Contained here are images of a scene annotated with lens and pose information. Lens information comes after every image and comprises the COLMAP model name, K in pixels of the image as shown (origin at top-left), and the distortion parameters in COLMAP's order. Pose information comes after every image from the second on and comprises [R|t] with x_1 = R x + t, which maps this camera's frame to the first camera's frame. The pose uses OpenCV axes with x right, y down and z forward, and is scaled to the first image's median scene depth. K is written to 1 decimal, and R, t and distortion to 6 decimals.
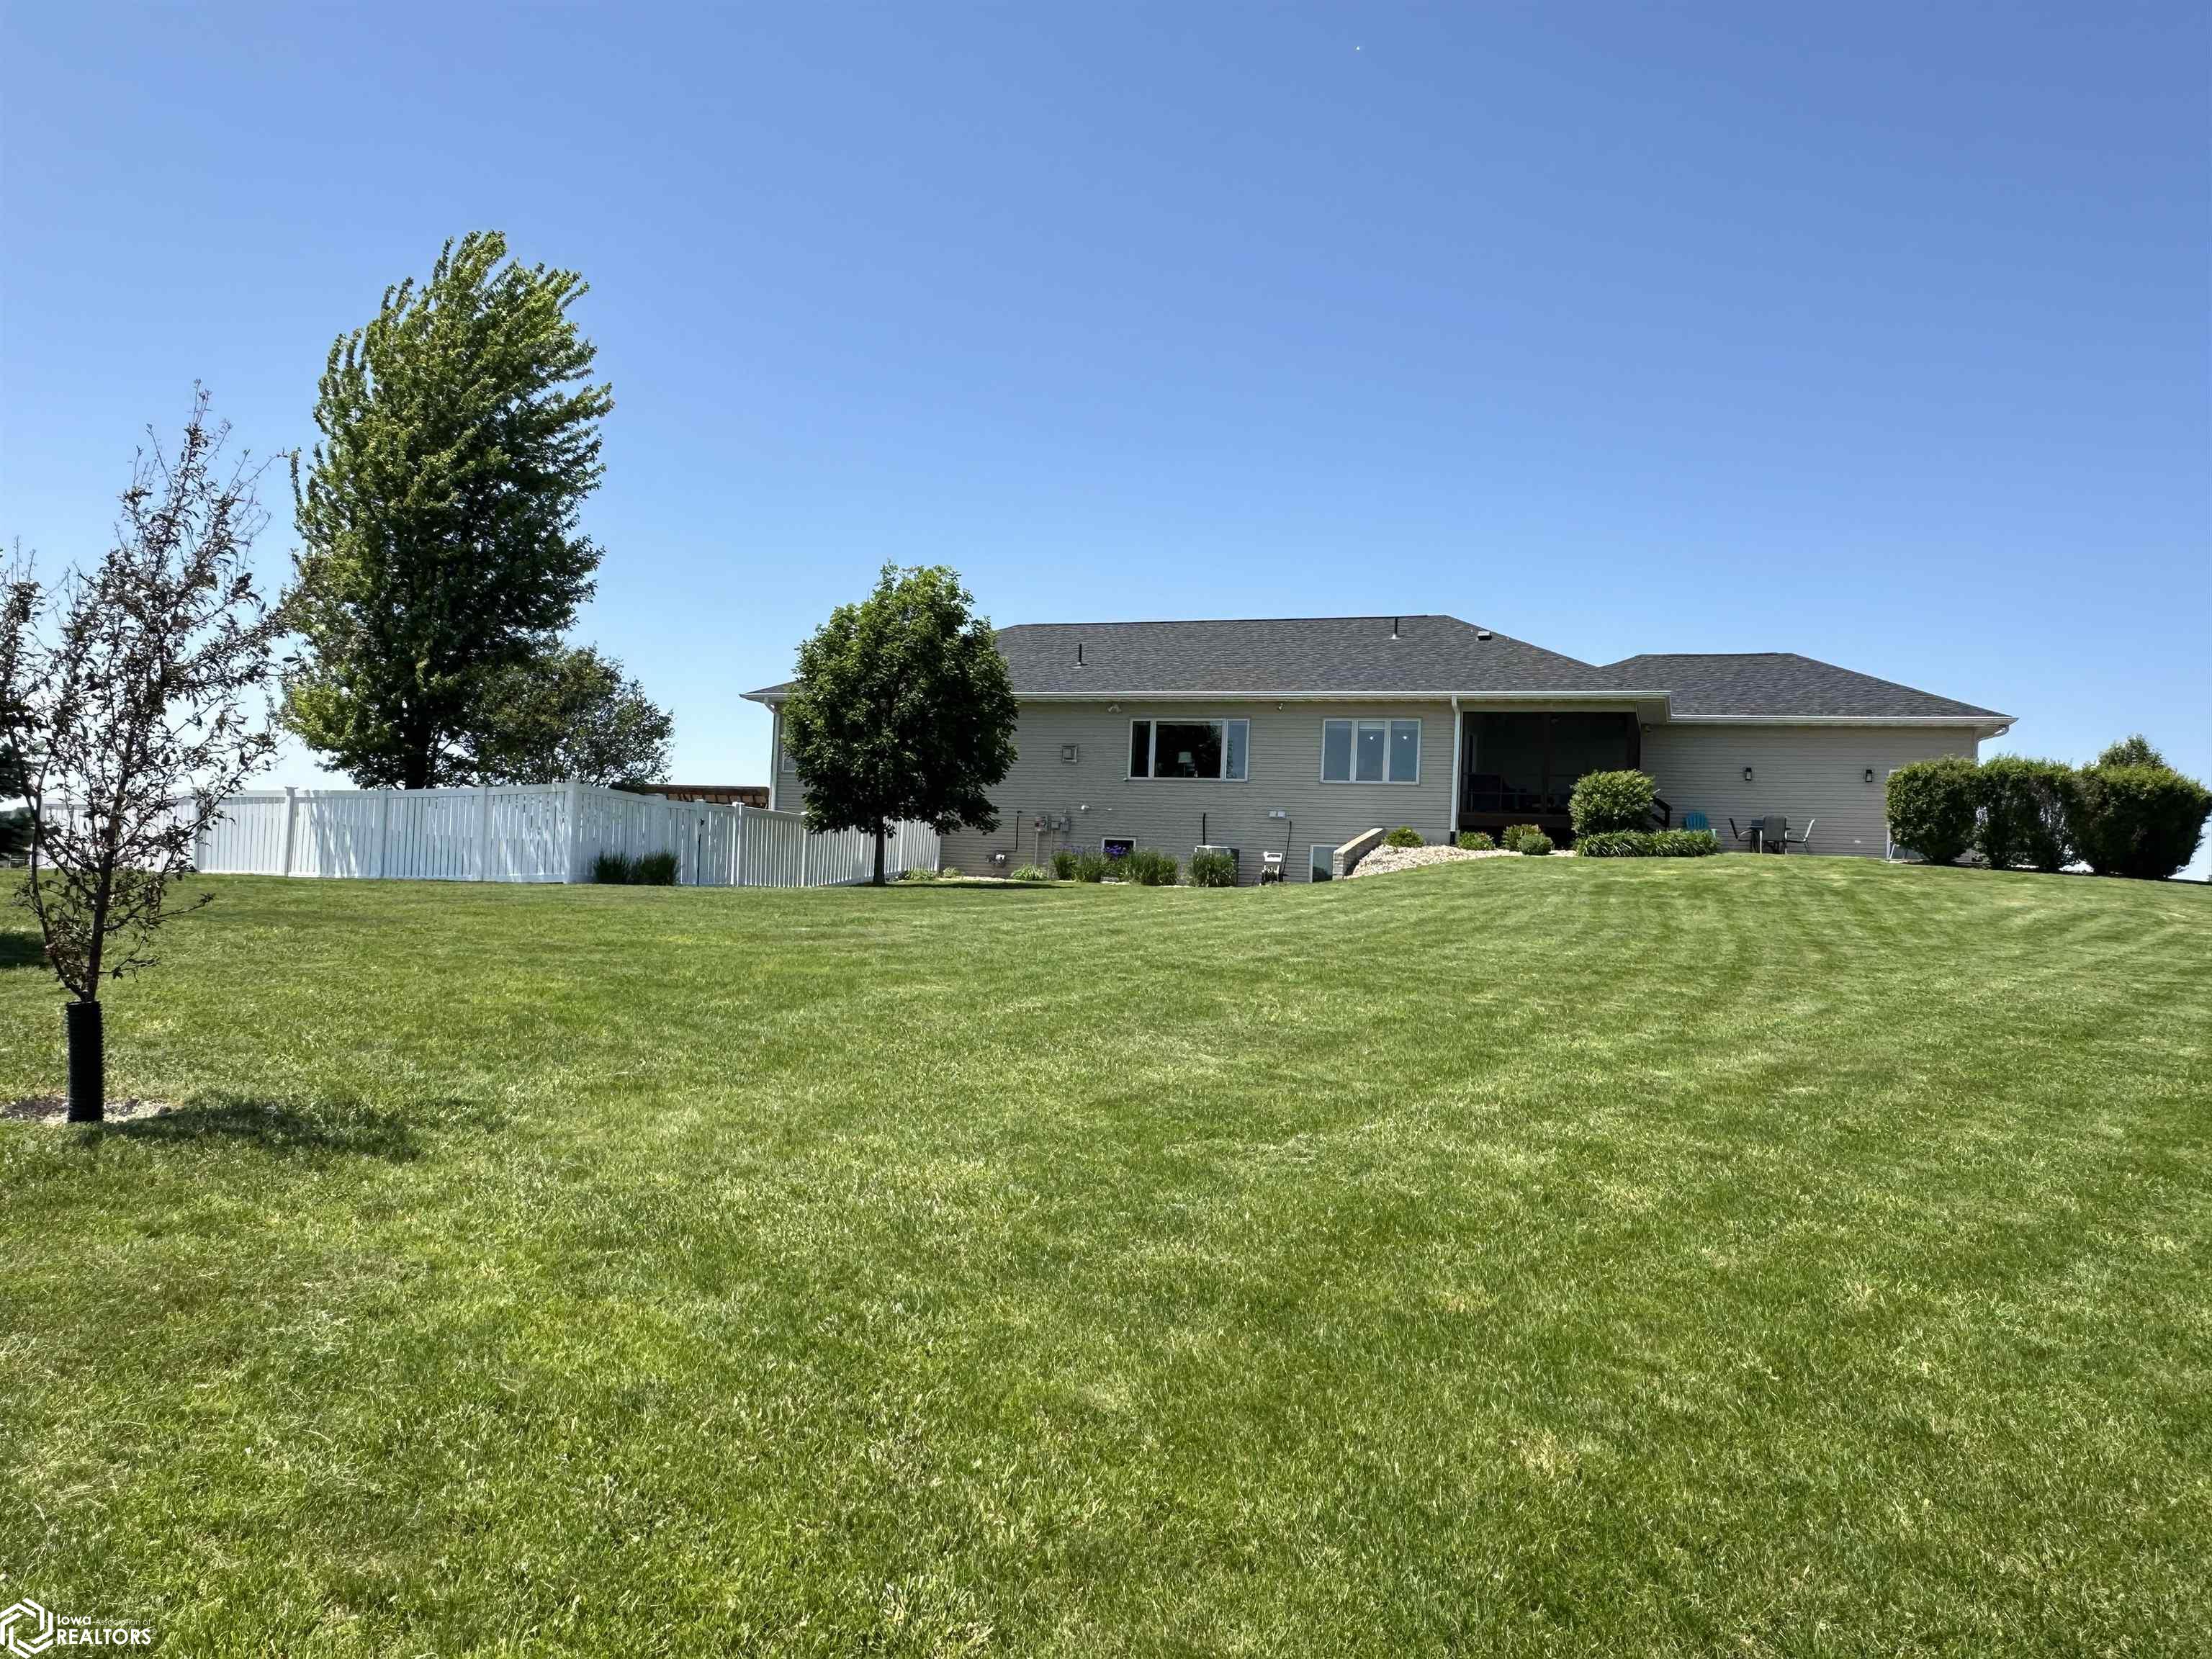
lens RADIAL K [[1485.6, 0, 1106.1], [0, 1485.6, 838.5], [0, 0, 1]] dist [-0.006204, 0.000947]
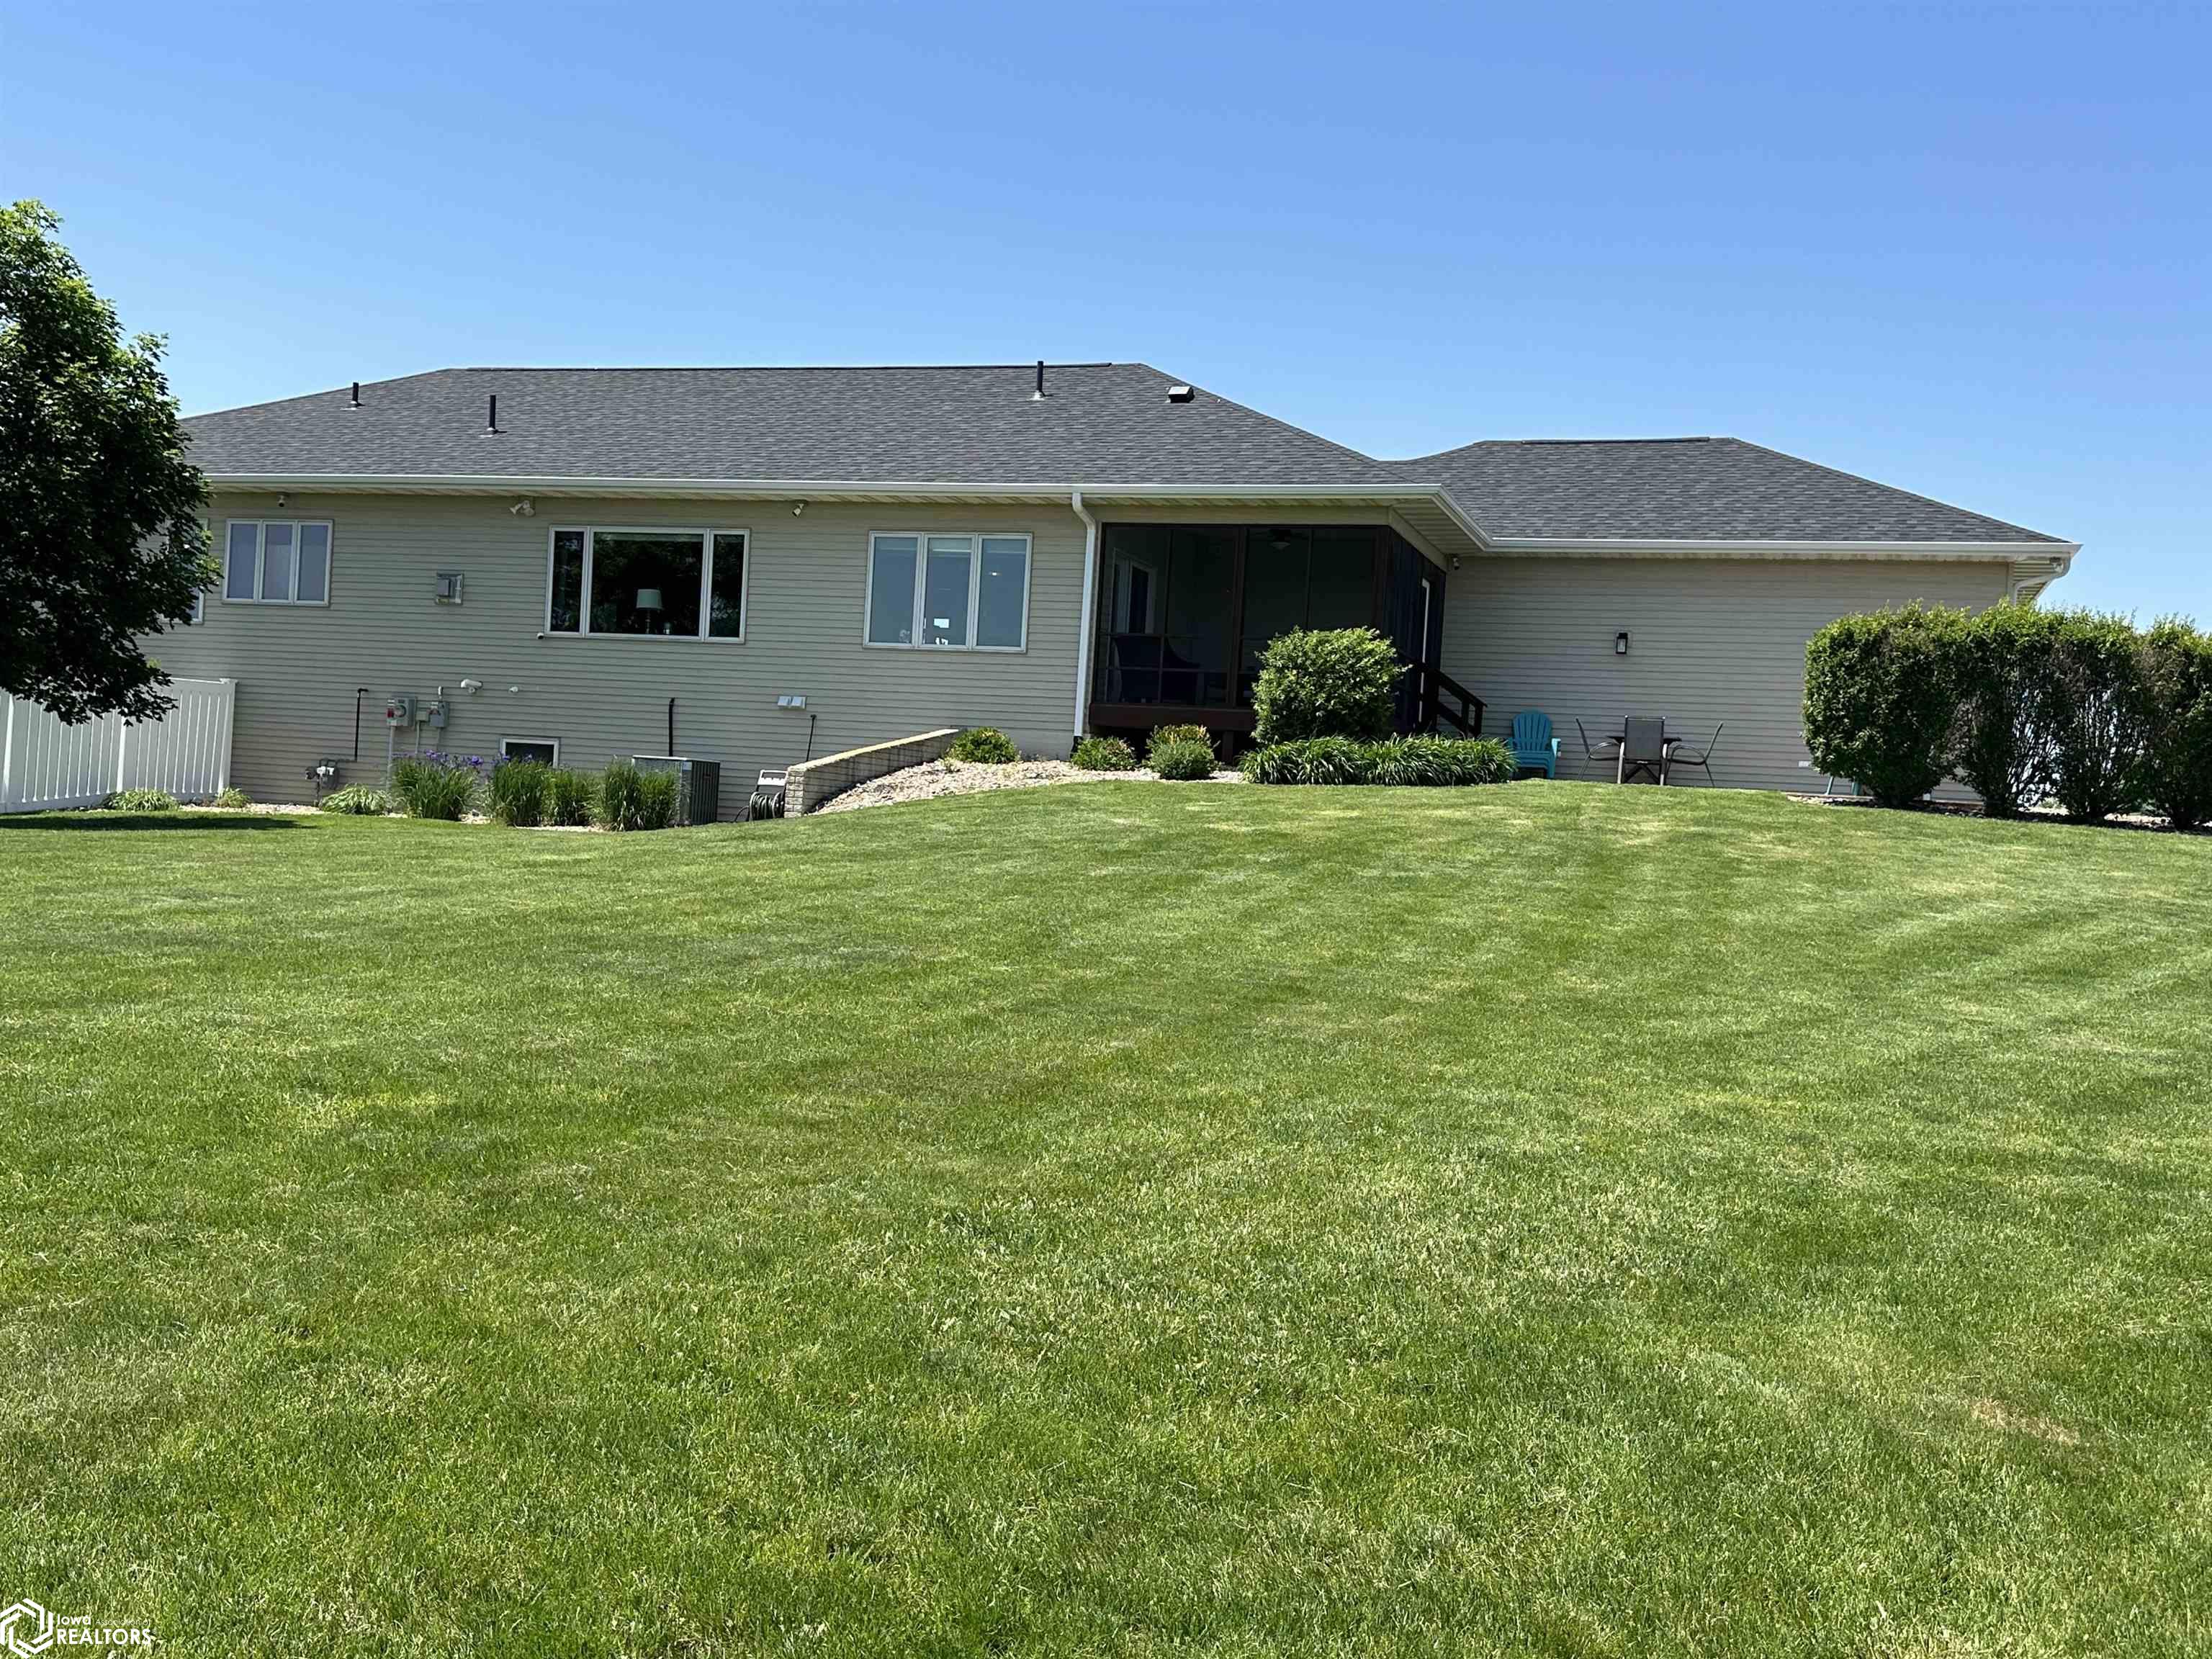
lens RADIAL K [[2068.2, 0, 1105.5], [0, 2068.2, 826.7], [0, 0, 1]] dist [0.104770, 0.000000]
pose [[0.998893, 0.013473, 0.045079, 0.212763], [-0.015007, 0.999314, 0.033862, 0.003005], [-0.044592, -0.034501, 0.998409, 0.220806]]
